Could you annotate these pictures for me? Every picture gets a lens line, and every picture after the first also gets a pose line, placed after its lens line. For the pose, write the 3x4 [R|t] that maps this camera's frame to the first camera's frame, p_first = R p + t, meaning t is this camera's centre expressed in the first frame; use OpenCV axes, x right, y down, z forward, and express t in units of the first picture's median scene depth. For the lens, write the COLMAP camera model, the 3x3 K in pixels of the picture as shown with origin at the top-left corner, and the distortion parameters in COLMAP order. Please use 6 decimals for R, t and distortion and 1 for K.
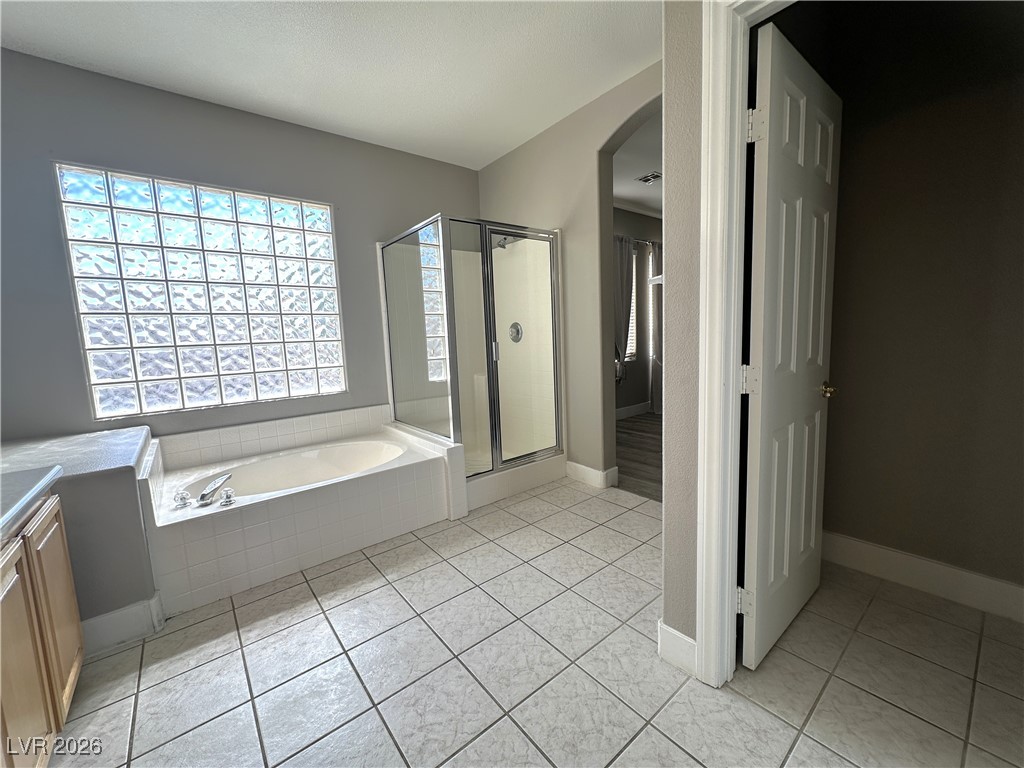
lens RADIAL K [[409.7, 0, 514.0], [0, 409.7, 379.8], [0, 0, 1]] dist [-0.002487, 0.001130]
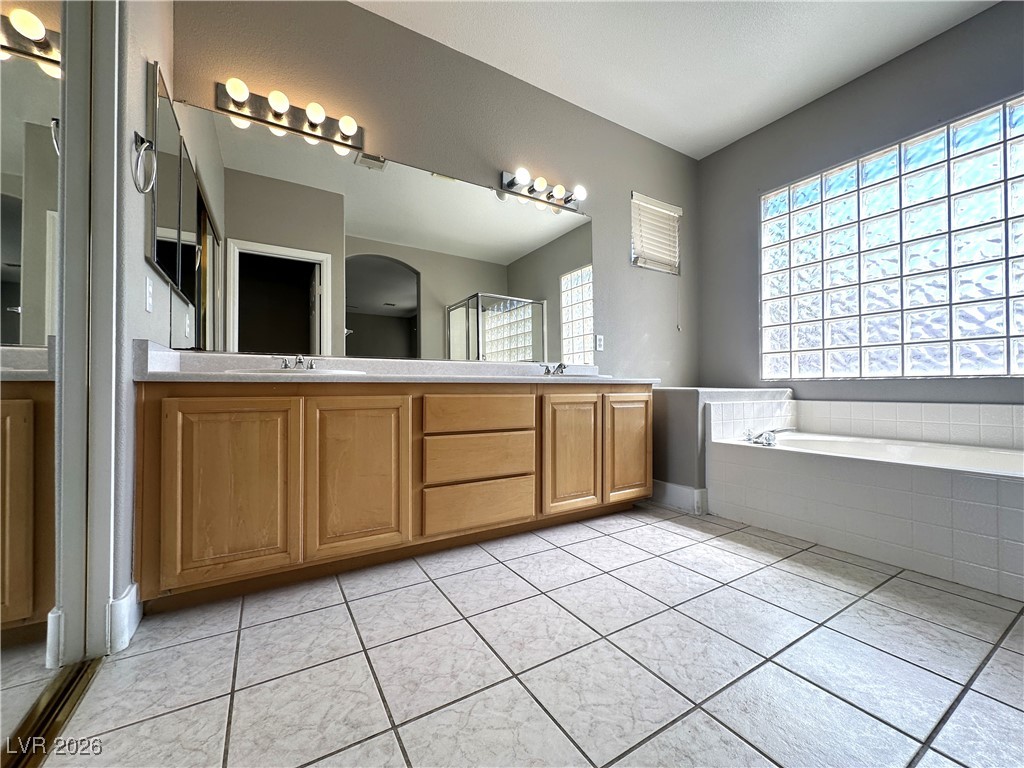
lens RADIAL K [[409.7, 0, 512.8], [0, 409.7, 384.3], [0, 0, 1]] dist [-0.002487, 0.001130]
pose [[-0.136976, 0.035147, -0.989951, 0.414179], [-0.090448, 0.994752, 0.047832, 0.125844], [0.986436, 0.096091, -0.133078, 0.394211]]
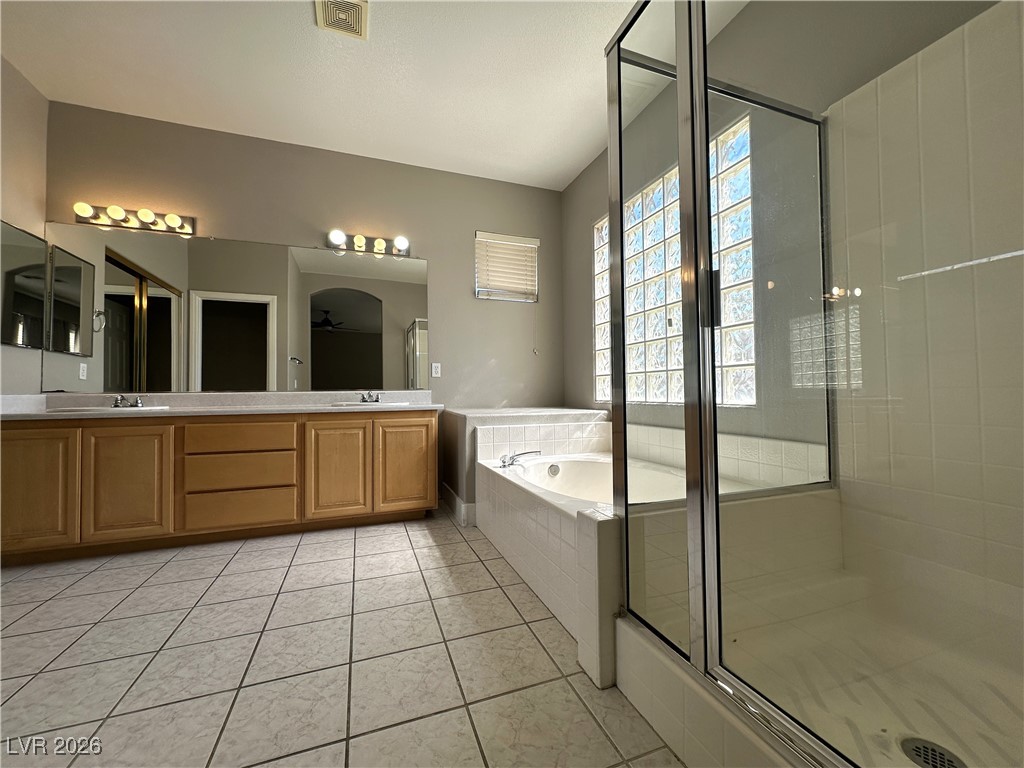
lens RADIAL K [[409.7, 0, 517.2], [0, 409.7, 386.9], [0, 0, 1]] dist [-0.002487, 0.001130]
pose [[-0.322292, 0.032471, -0.946083, 0.382053], [-0.069197, 0.995930, 0.057754, -0.011419], [0.944108, 0.084079, -0.318734, 1.218987]]
